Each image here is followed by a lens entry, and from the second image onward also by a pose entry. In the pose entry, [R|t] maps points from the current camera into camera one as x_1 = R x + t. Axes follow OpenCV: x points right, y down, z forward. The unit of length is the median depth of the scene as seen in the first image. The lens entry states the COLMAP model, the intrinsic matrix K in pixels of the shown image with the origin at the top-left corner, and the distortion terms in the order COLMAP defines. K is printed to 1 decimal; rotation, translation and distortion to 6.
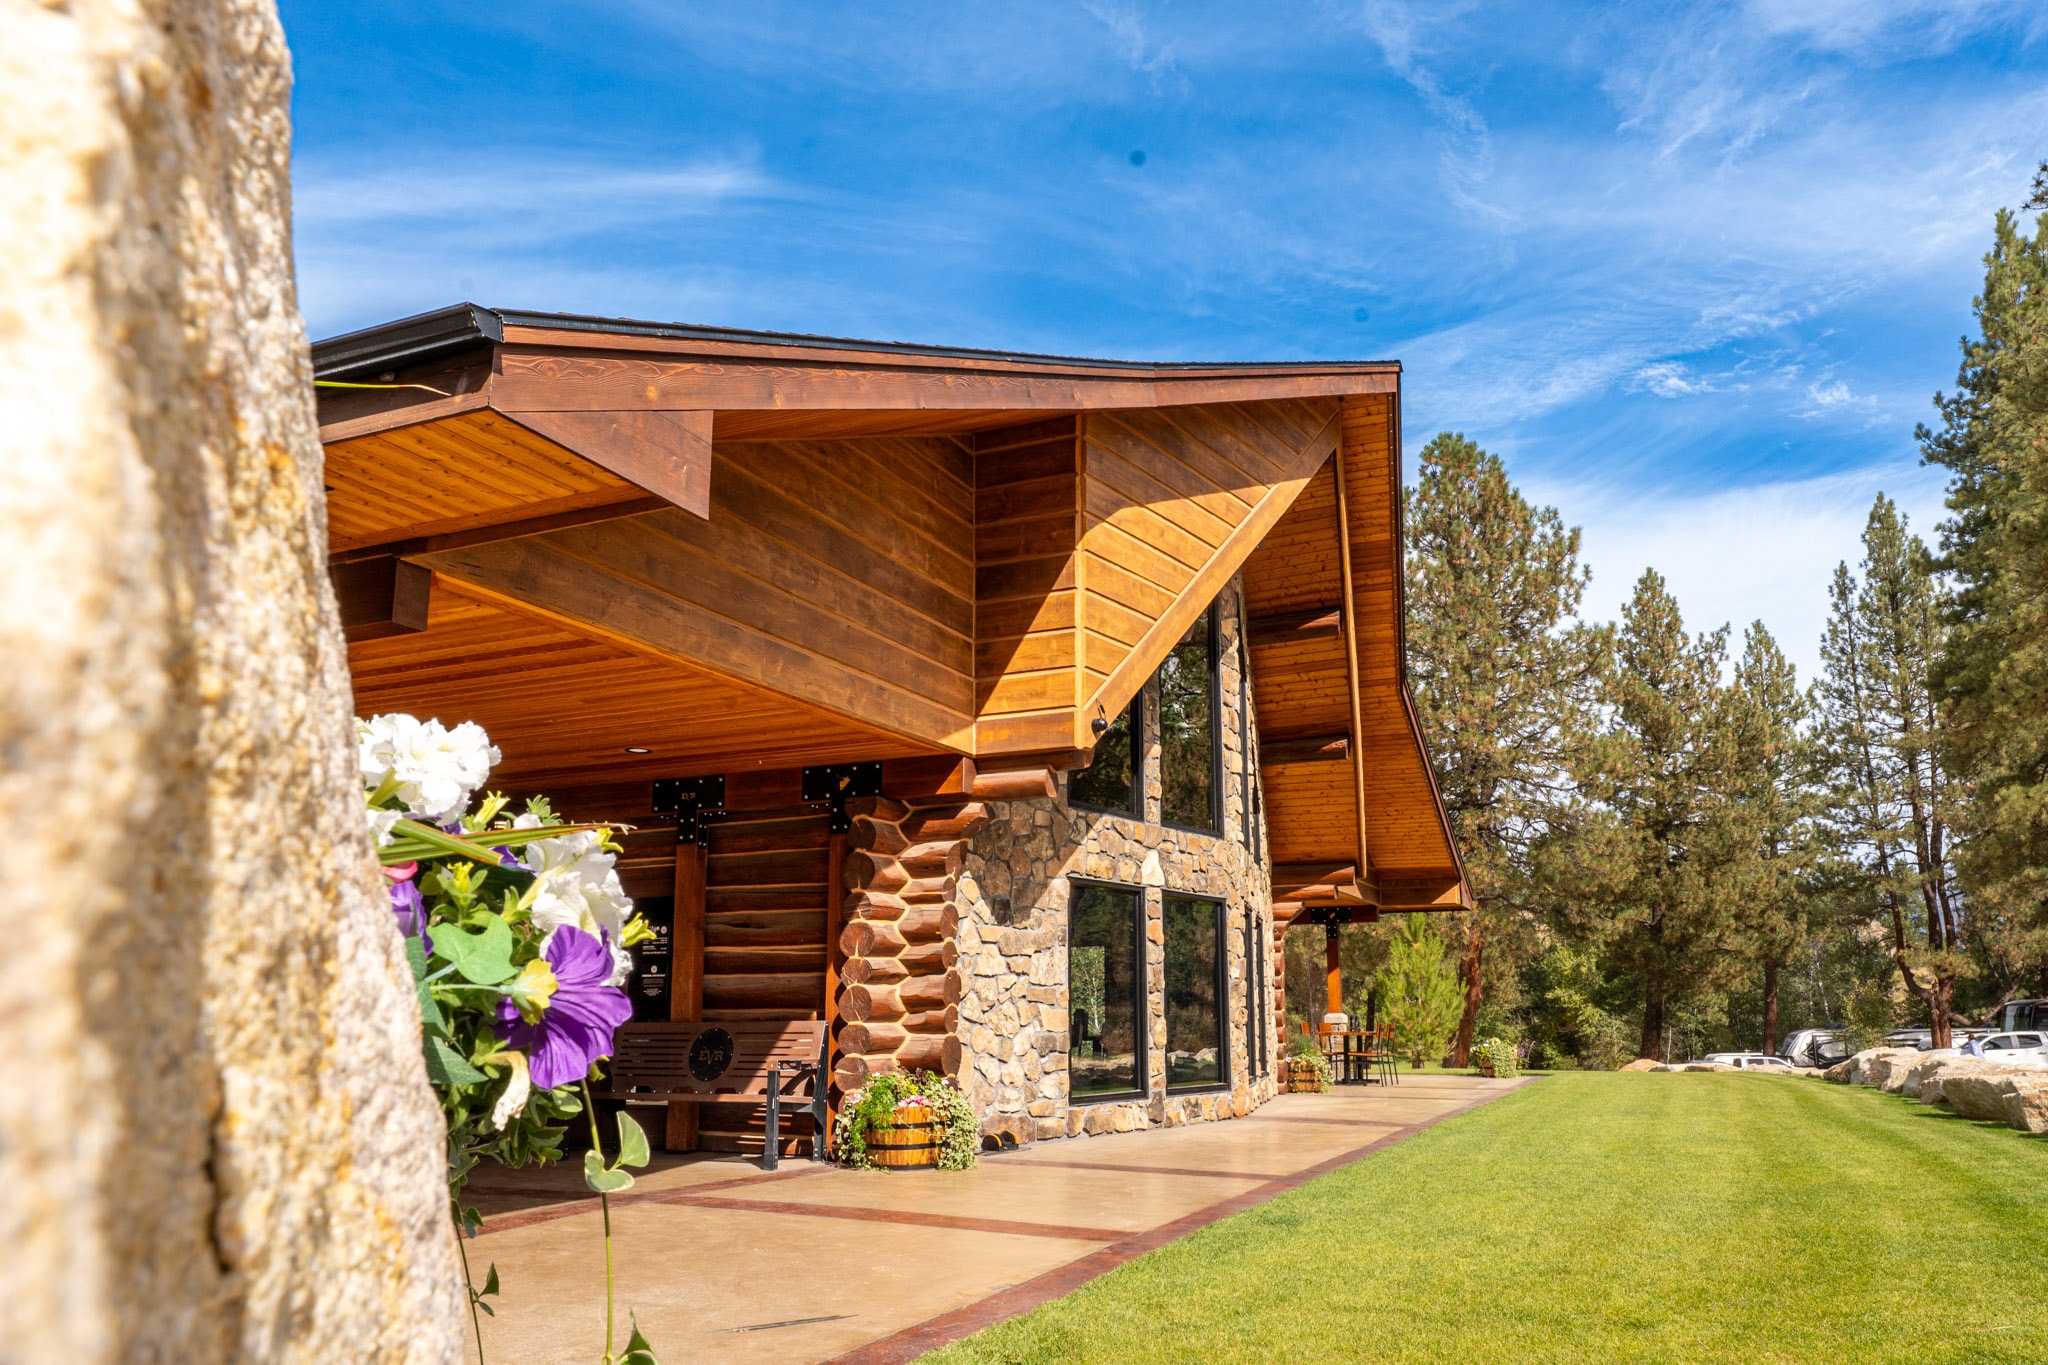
lens RADIAL K [[1459.5, 0, 1088.0], [0, 1459.5, 766.5], [0, 0, 1]] dist [0.032673, 0.005190]
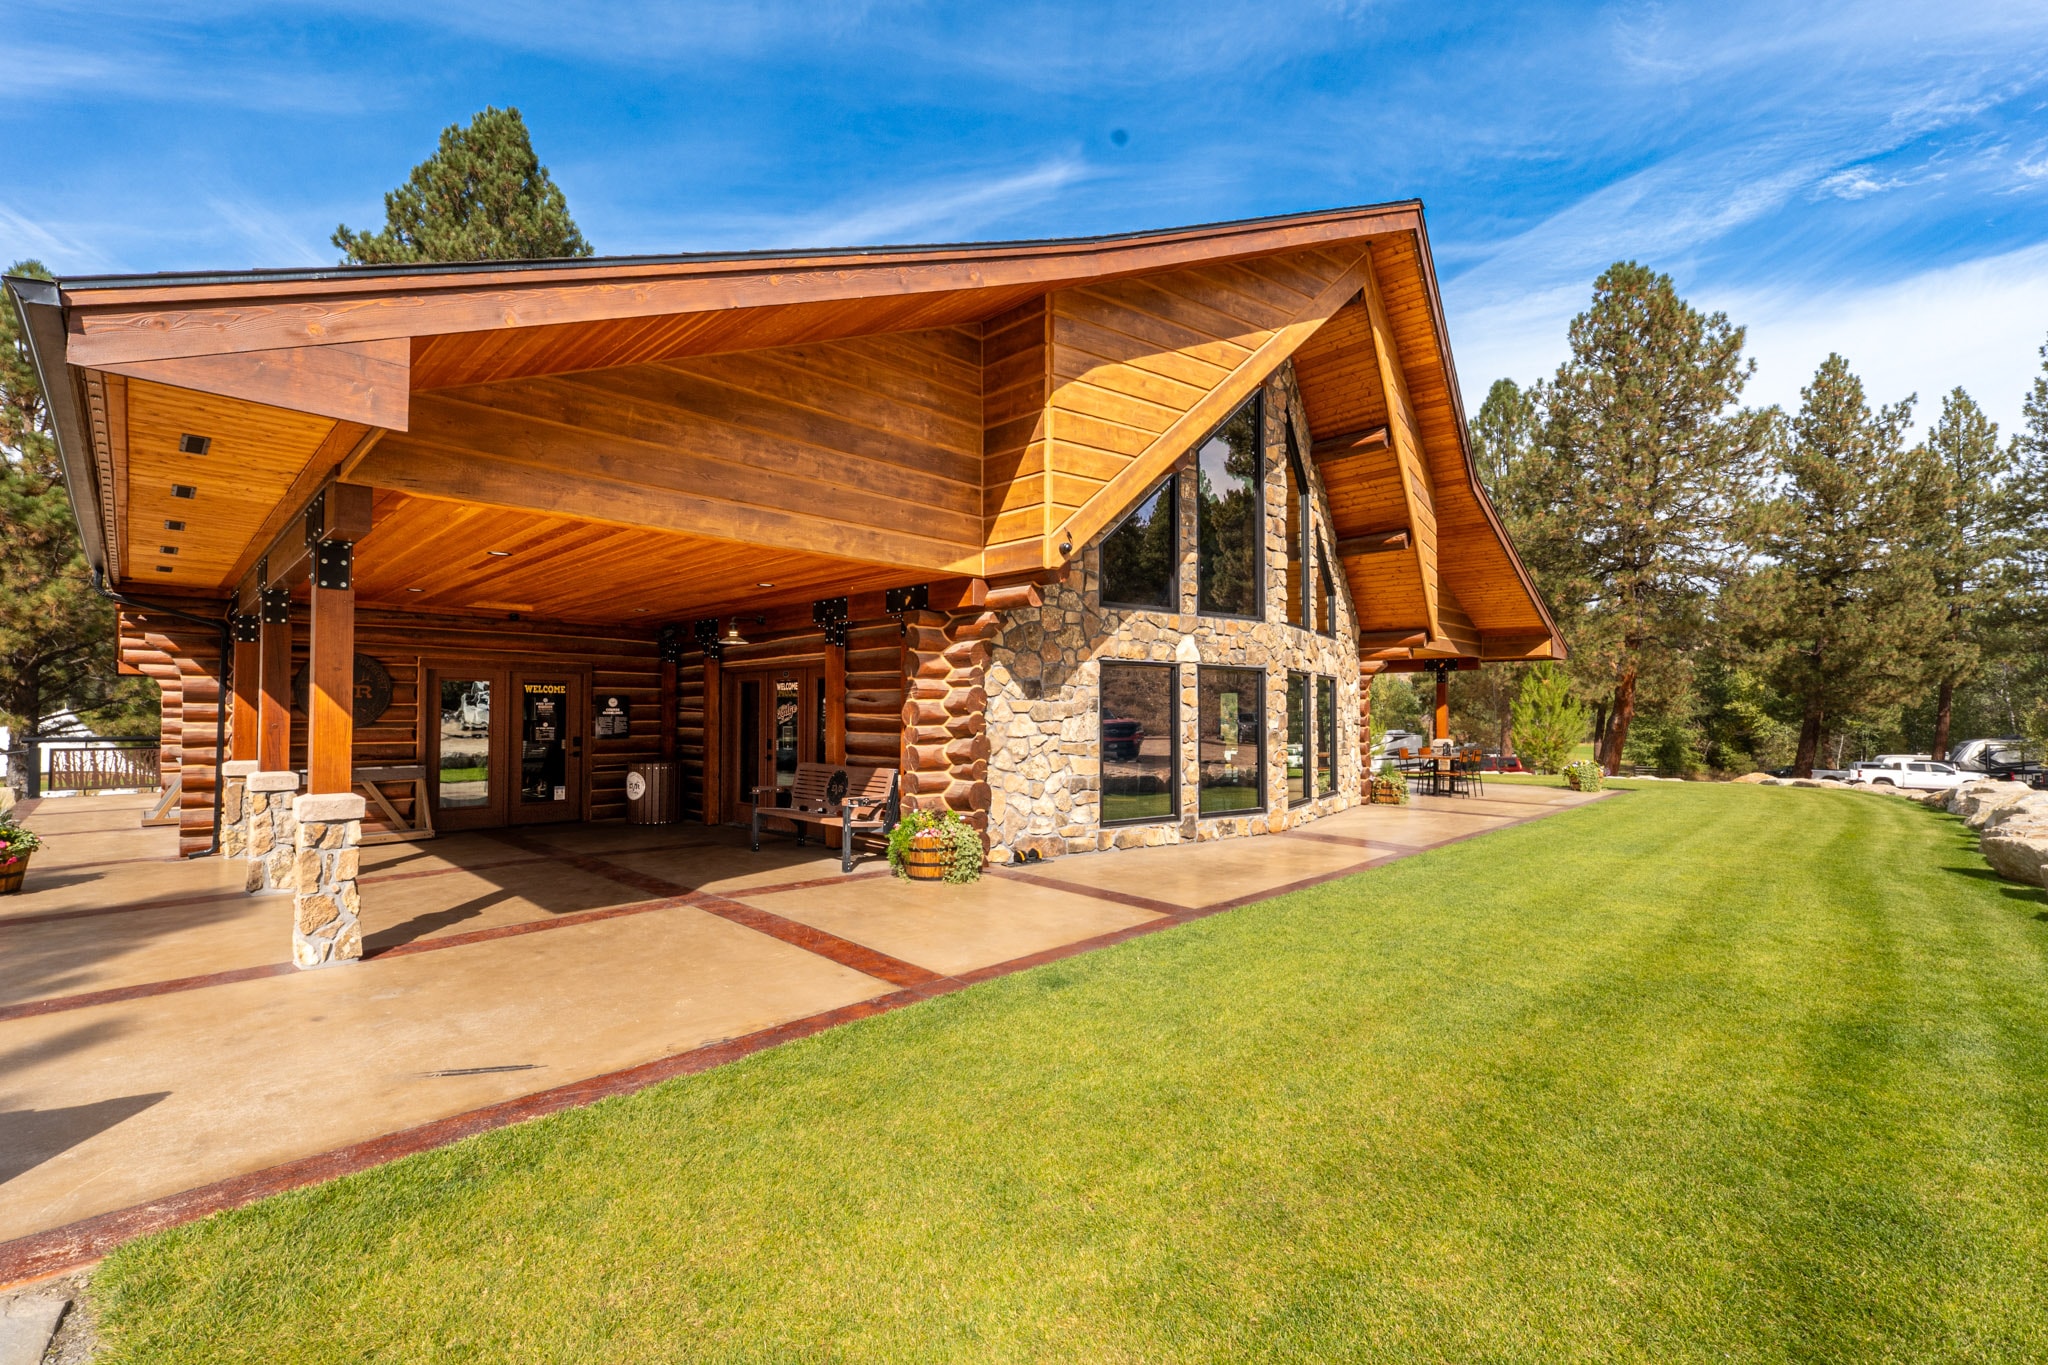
lens RADIAL K [[892.1, 0, 1025.2], [0, 892.1, 677.0], [0, 0, 1]] dist [0.004339, -0.003567]
pose [[0.922194, -0.004365, -0.386704, 0.191940], [0.056637, 0.990679, 0.123883, -0.010679], [0.382558, -0.136146, 0.913845, 0.187356]]
